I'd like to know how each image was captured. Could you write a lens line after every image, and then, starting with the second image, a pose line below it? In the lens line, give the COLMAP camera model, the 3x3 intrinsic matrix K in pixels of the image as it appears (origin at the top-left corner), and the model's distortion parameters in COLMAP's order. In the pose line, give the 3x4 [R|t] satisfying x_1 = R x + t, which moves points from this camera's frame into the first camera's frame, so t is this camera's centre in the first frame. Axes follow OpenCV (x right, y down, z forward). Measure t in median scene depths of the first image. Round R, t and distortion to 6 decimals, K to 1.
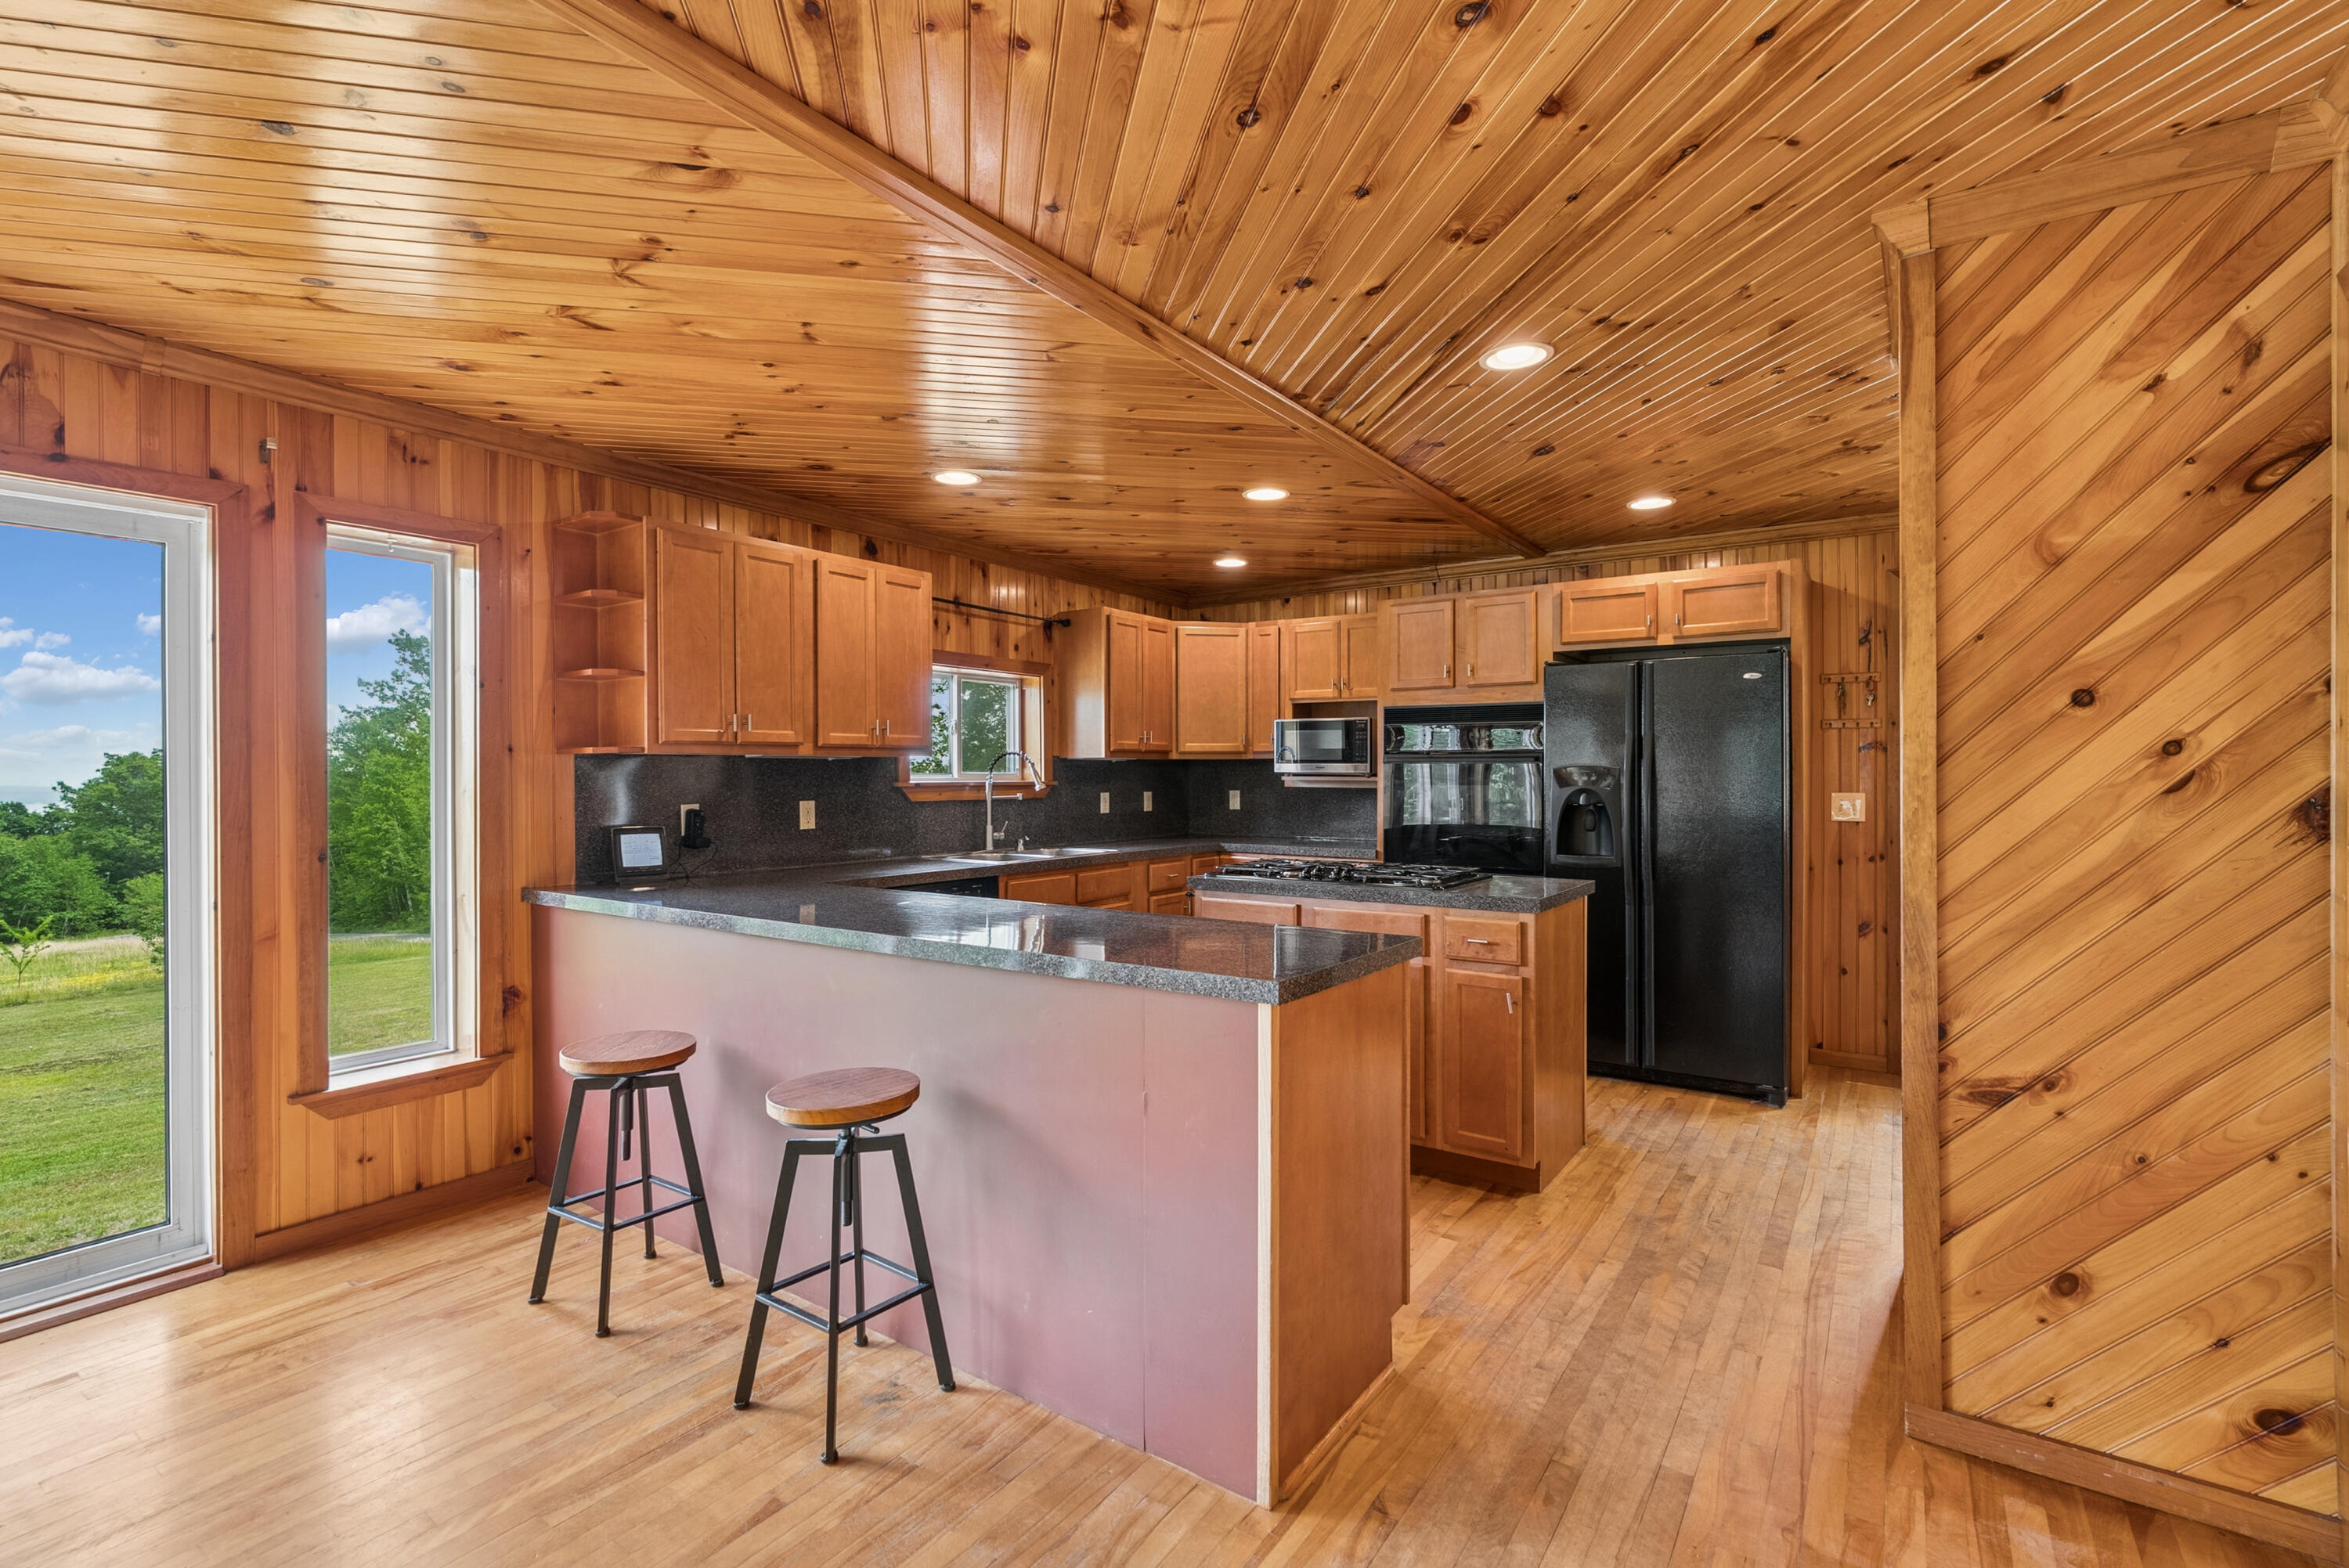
lens RADIAL K [[1065.1, 0, 1177.6], [0, 1065.1, 780.6], [0, 0, 1]] dist [0.000214, 0.006627]
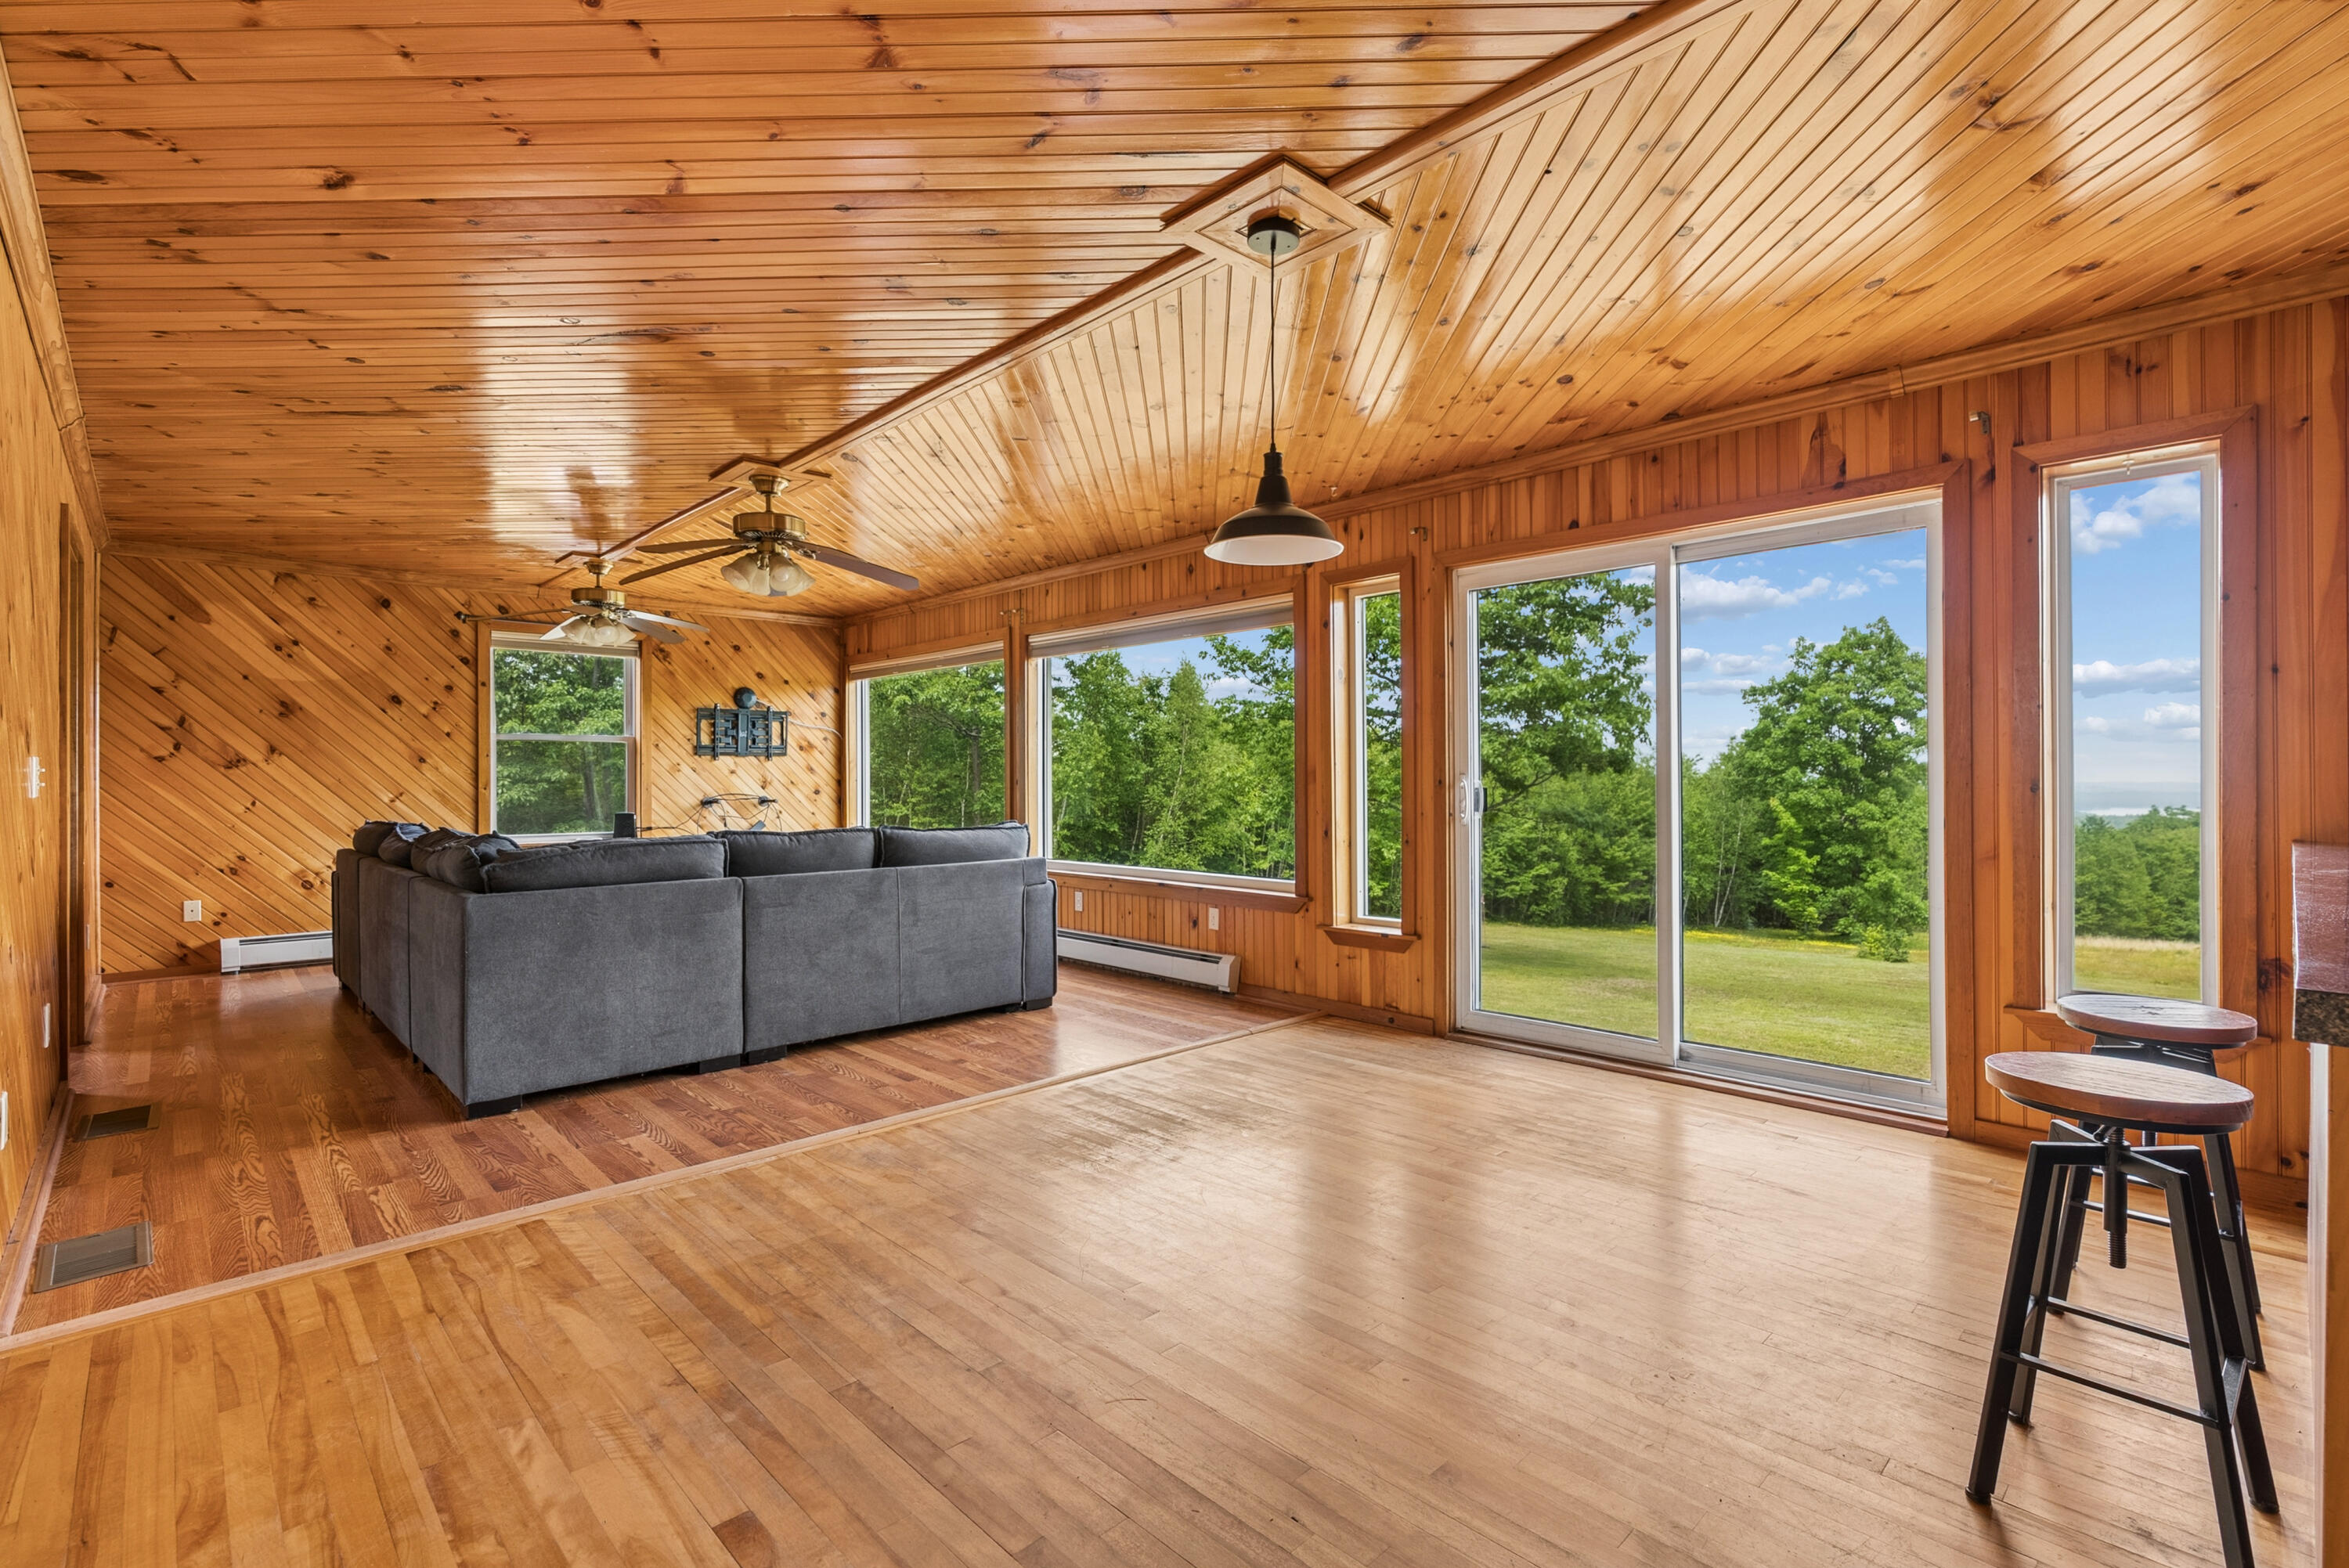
lens RADIAL K [[1067.4, 0, 1175.5], [0, 1067.4, 773.2], [0, 0, 1]] dist [-0.013995, 0.006964]
pose [[-0.208756, -0.002451, -0.977965, 0.357701], [-0.001989, 0.999996, -0.002082, 0.055797], [0.977966, 0.001511, -0.208760, 0.350463]]
